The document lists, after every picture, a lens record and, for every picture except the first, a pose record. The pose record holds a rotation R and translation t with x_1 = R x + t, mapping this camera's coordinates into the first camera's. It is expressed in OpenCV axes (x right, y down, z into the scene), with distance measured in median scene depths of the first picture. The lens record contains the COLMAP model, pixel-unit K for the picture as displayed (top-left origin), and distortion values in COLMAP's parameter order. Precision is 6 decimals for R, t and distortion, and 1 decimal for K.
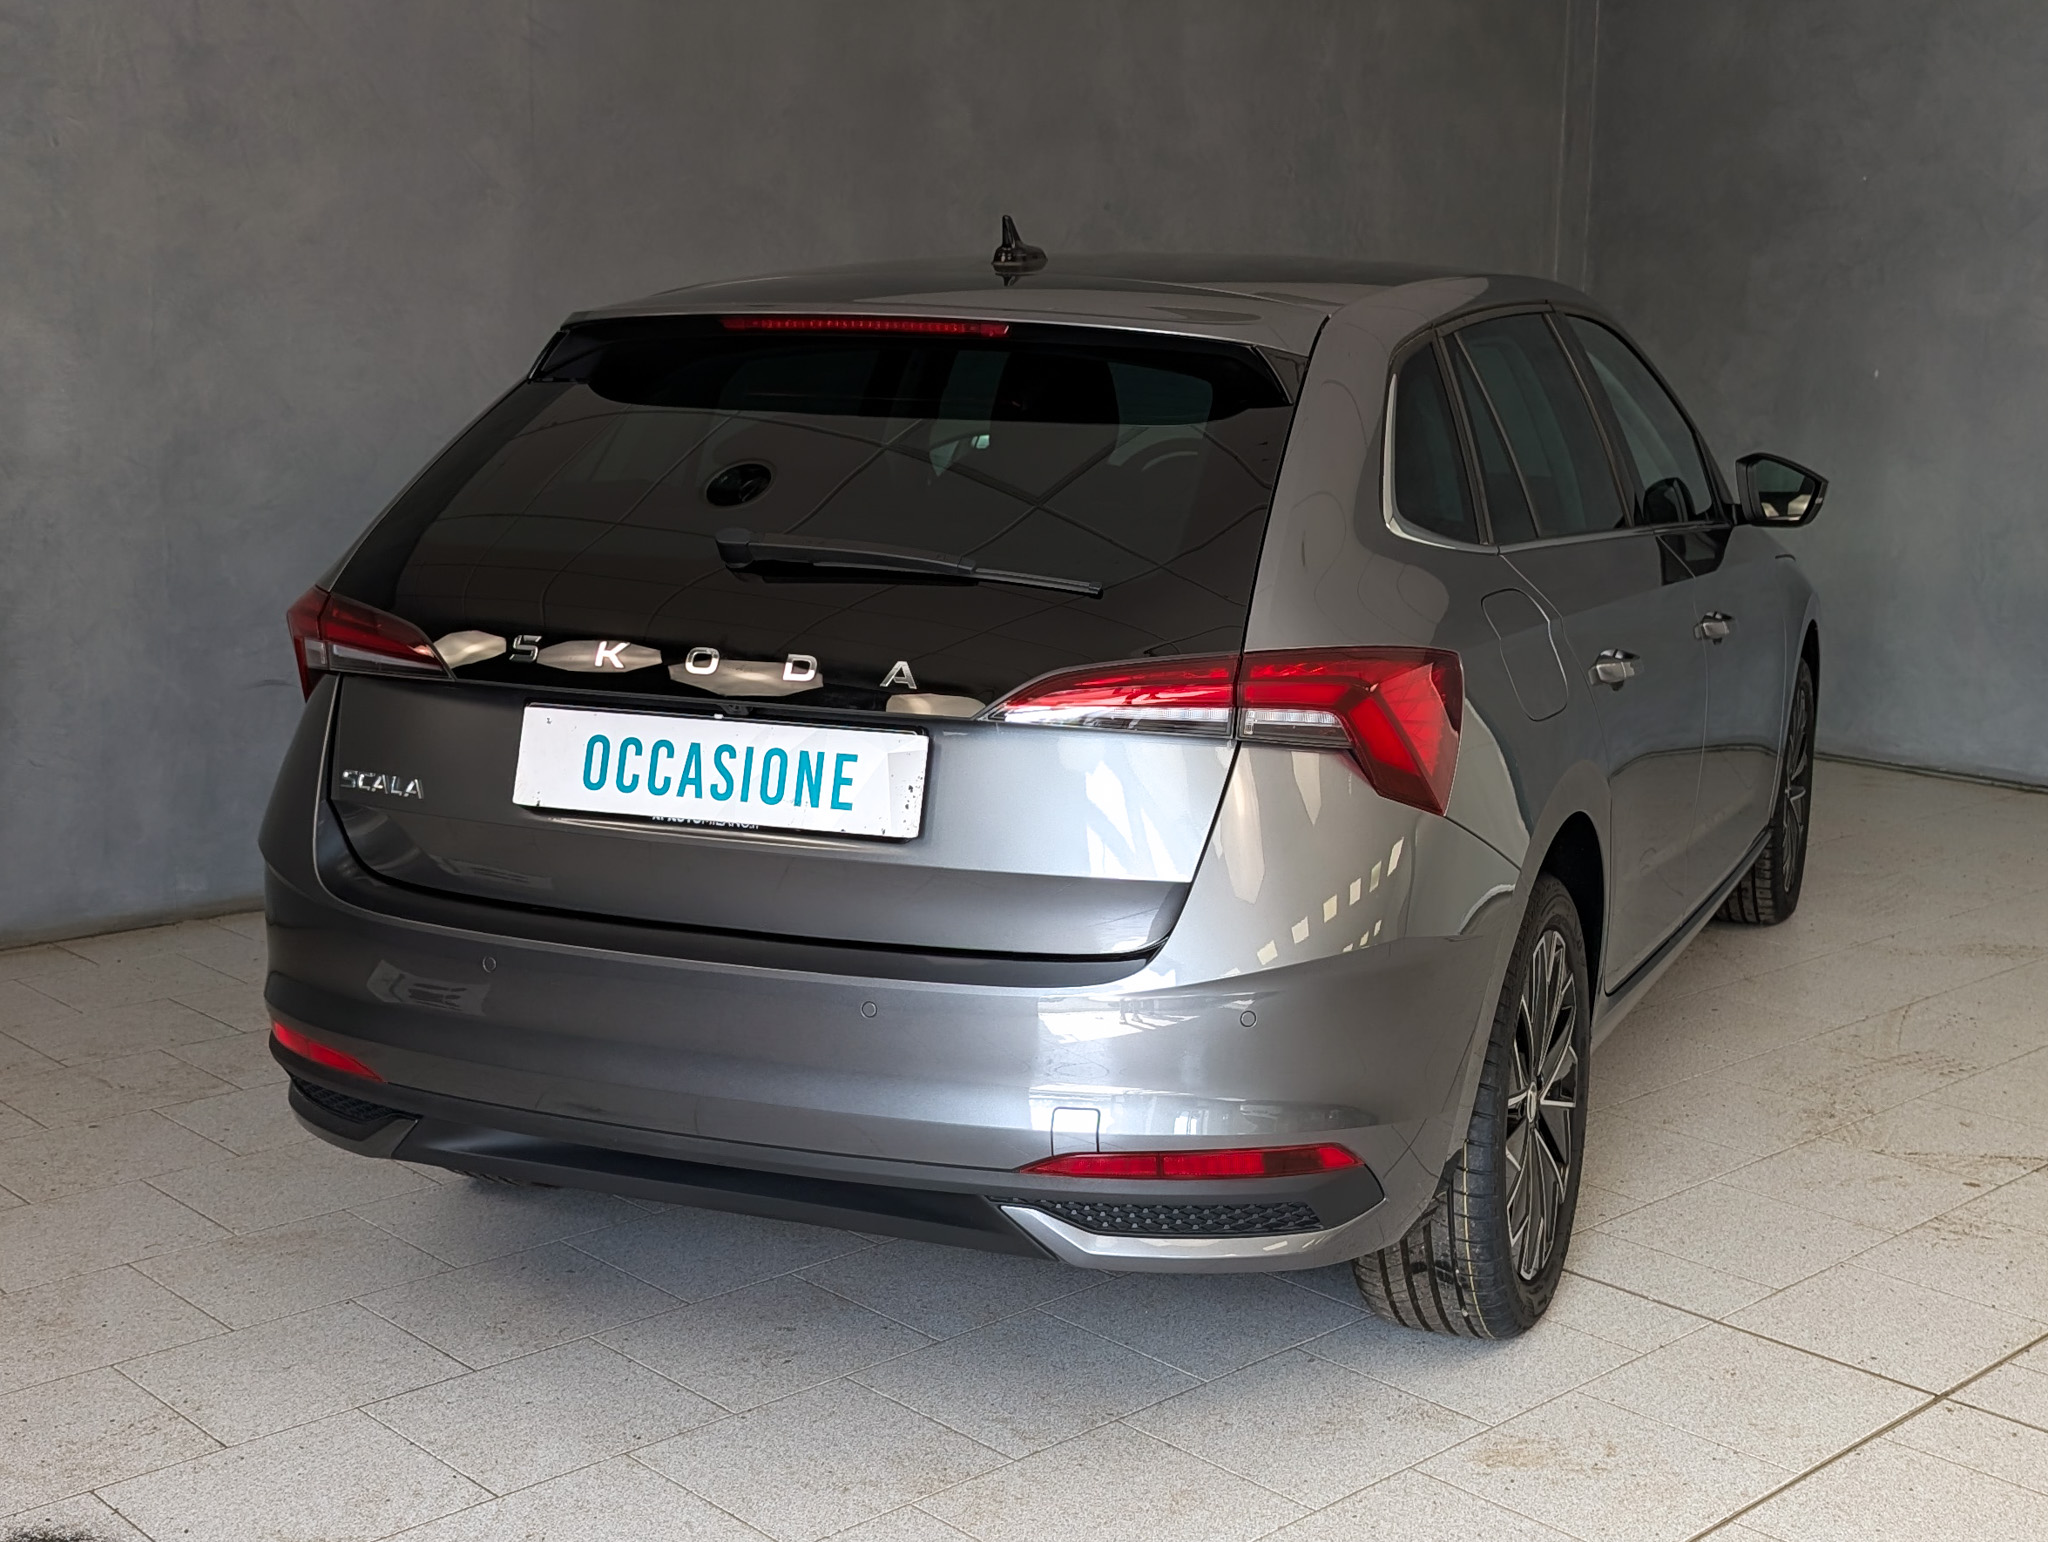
lens RADIAL K [[2202.6, 0, 1287.9], [0, 2202.6, 771.4], [0, 0, 1]] dist [0.123896, -0.340178]
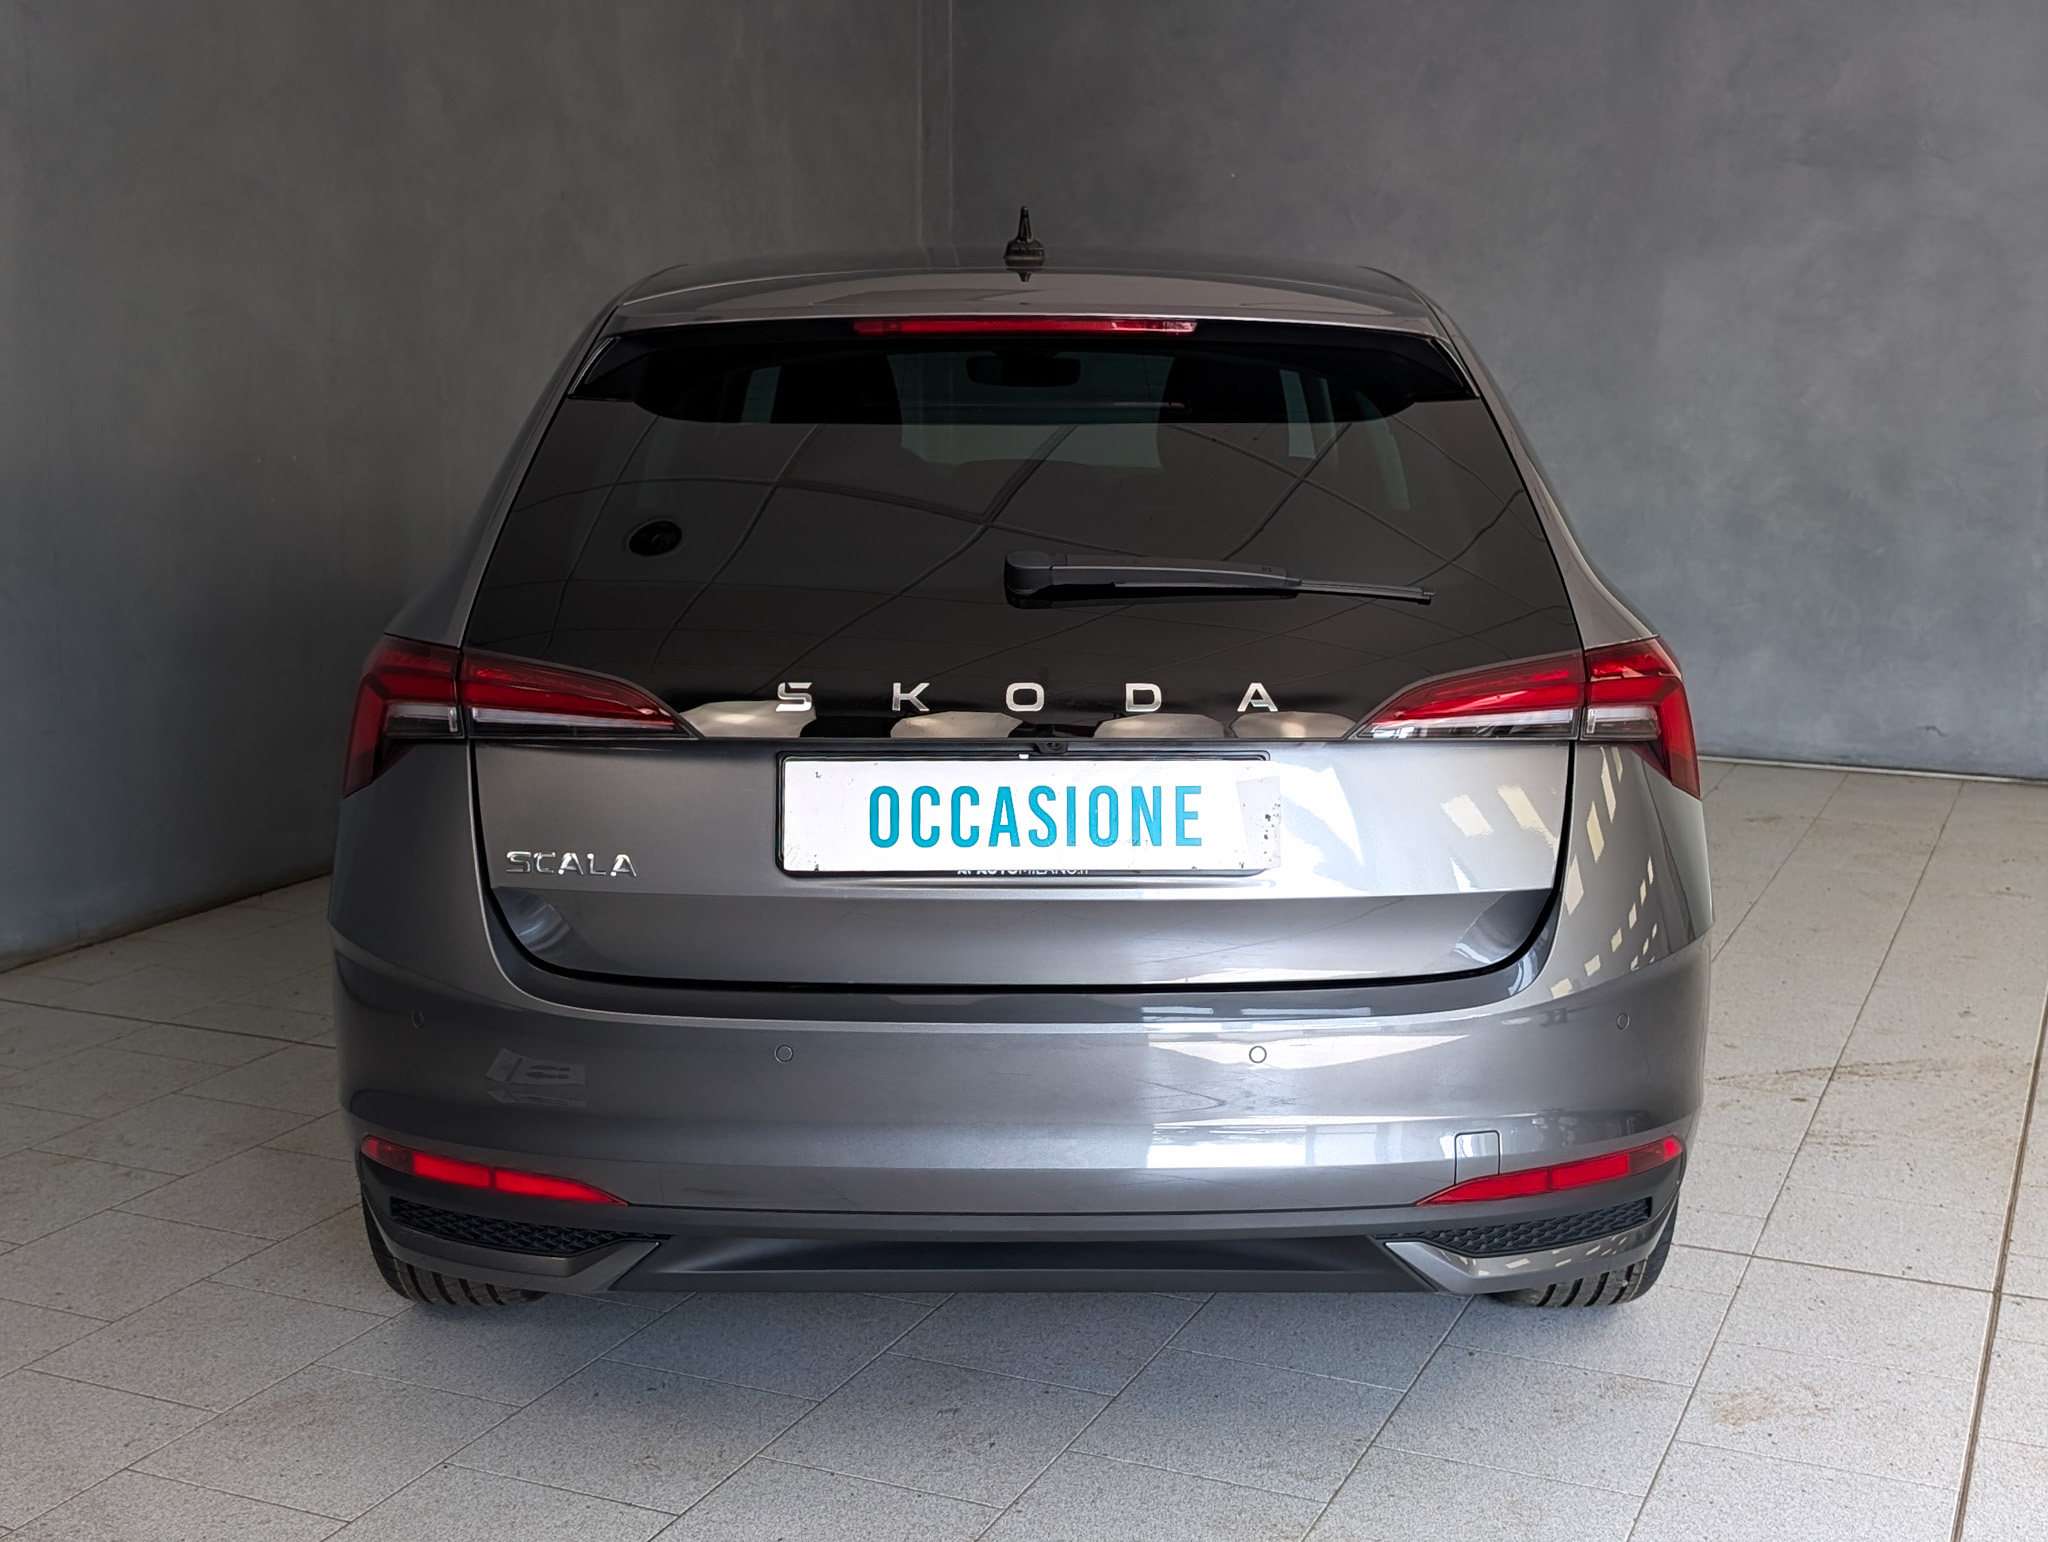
lens RADIAL K [[2158.7, 0, 931.6], [0, 2158.7, 774.0], [0, 0, 1]] dist [0.020822, -0.055515]
pose [[0.949575, -0.076198, 0.304142, -0.563059], [0.072699, 0.997093, 0.022830, -0.040349], [-0.304997, 0.000432, 0.952353, 0.161652]]
